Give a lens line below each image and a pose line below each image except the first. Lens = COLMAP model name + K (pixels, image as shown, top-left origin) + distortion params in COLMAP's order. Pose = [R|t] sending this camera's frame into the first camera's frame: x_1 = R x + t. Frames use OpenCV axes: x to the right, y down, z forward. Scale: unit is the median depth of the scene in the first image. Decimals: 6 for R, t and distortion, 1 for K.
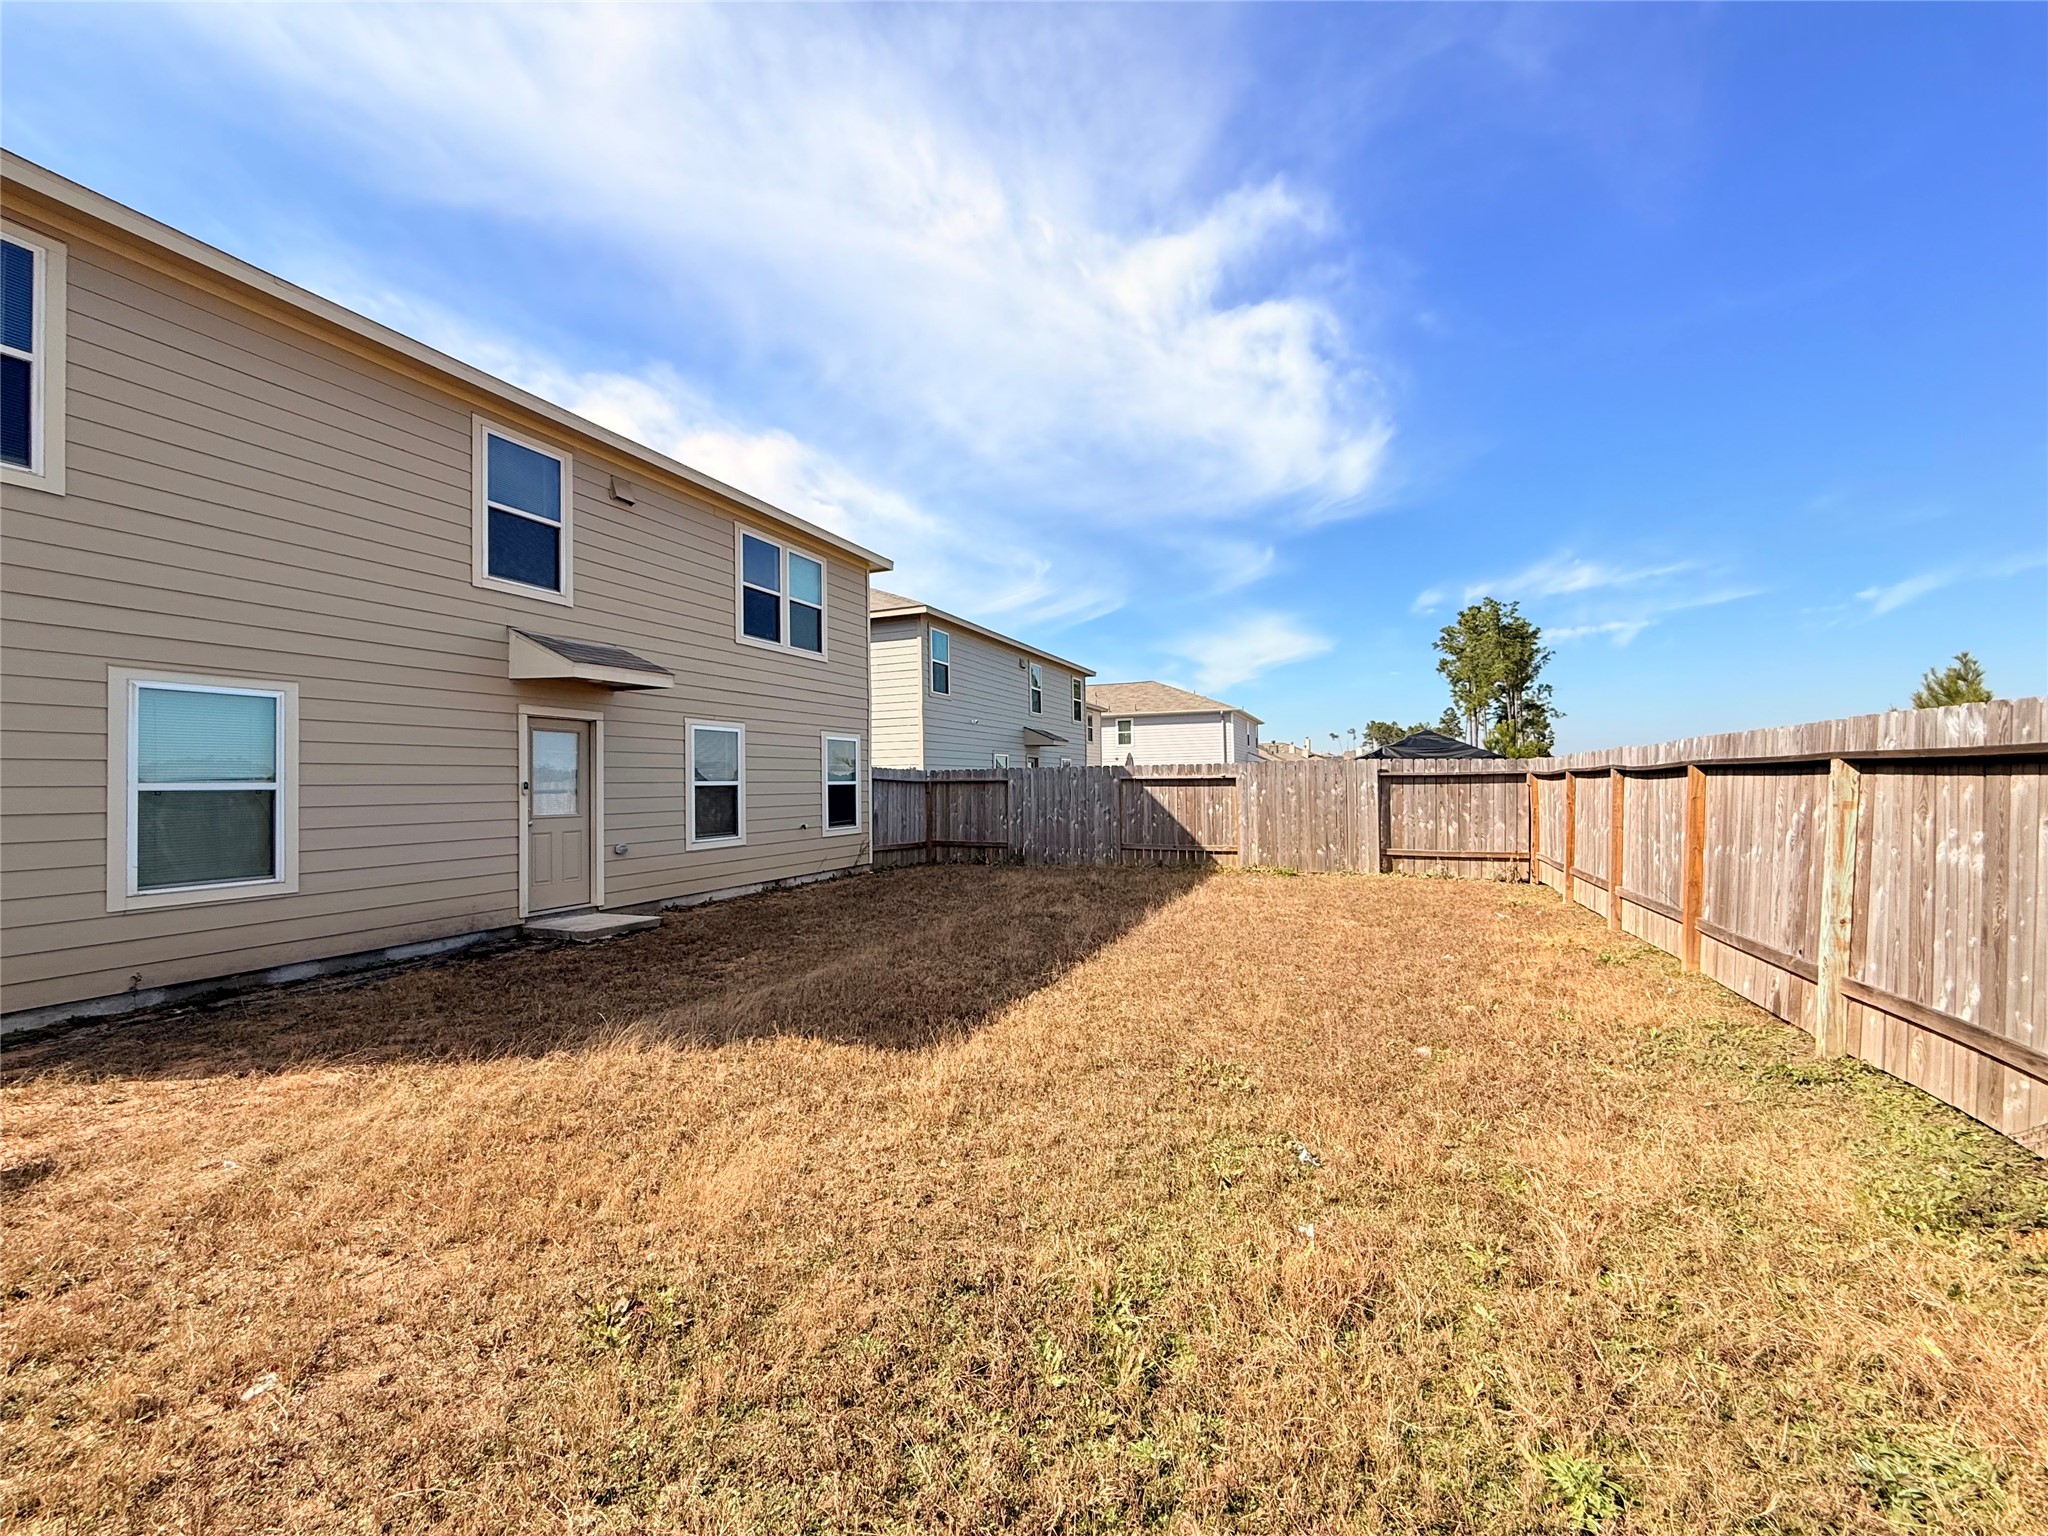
lens RADIAL K [[812.4, 0, 1012.5], [0, 812.4, 781.6], [0, 0, 1]] dist [-0.002794, -0.000158]
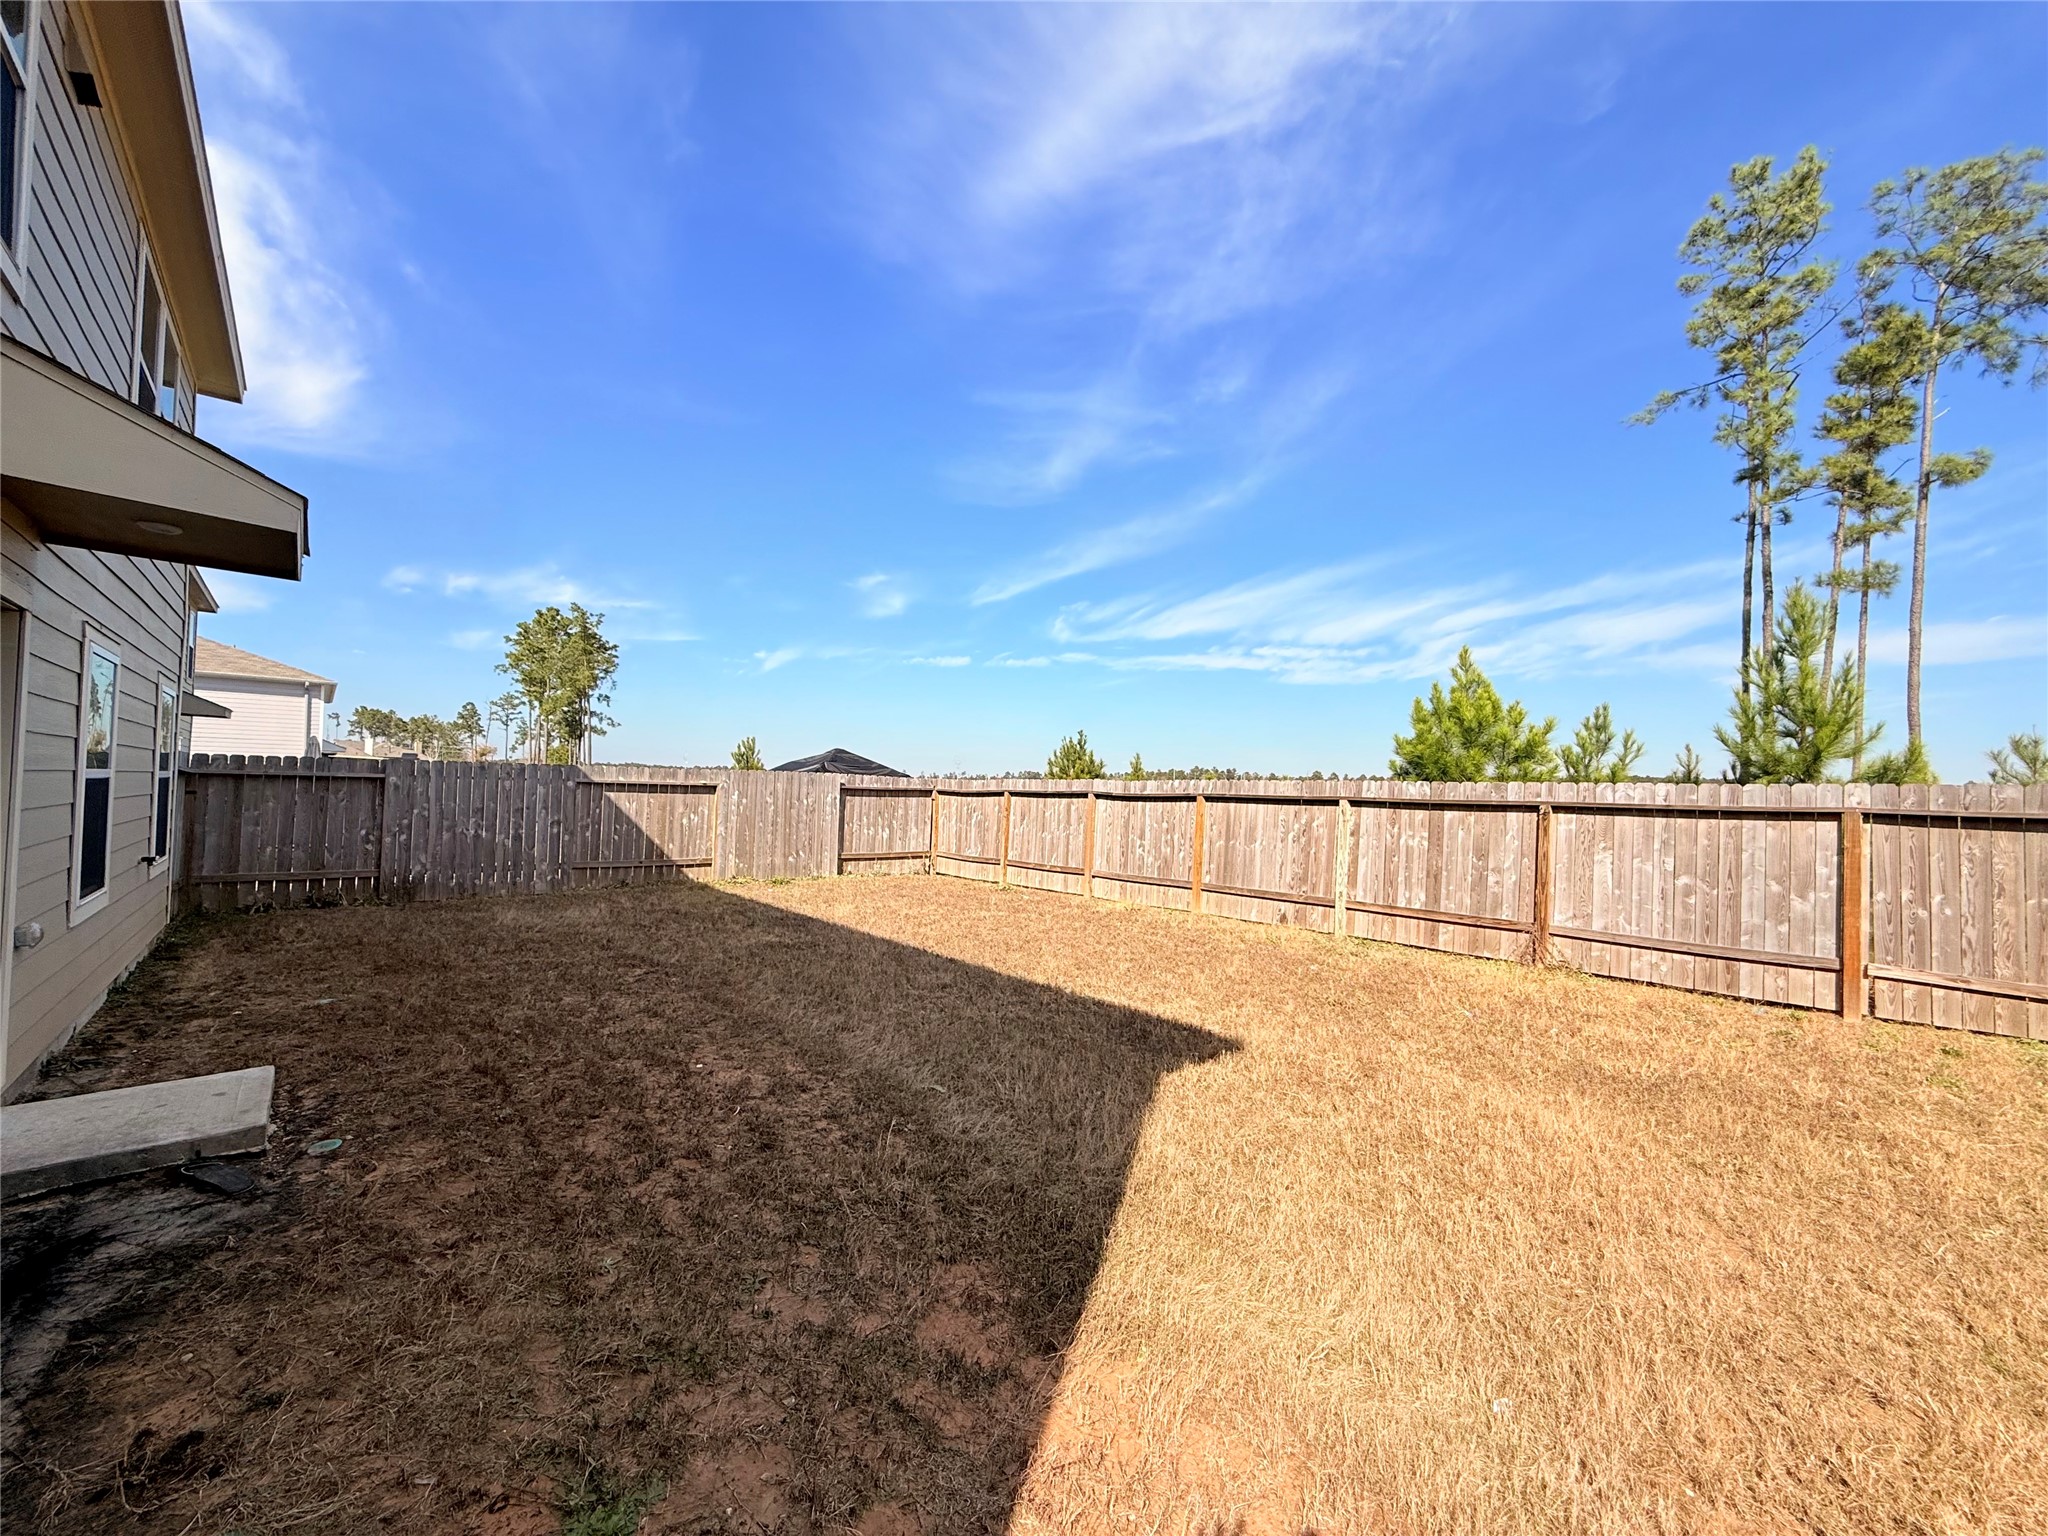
lens RADIAL K [[812.4, 0, 1015.2], [0, 812.4, 777.9], [0, 0, 1]] dist [-0.002794, -0.000158]
pose [[0.436775, 0.036347, 0.898836, -0.453380], [-0.031758, 0.999184, -0.024972, -0.001134], [-0.899010, -0.017638, 0.437573, 0.288749]]
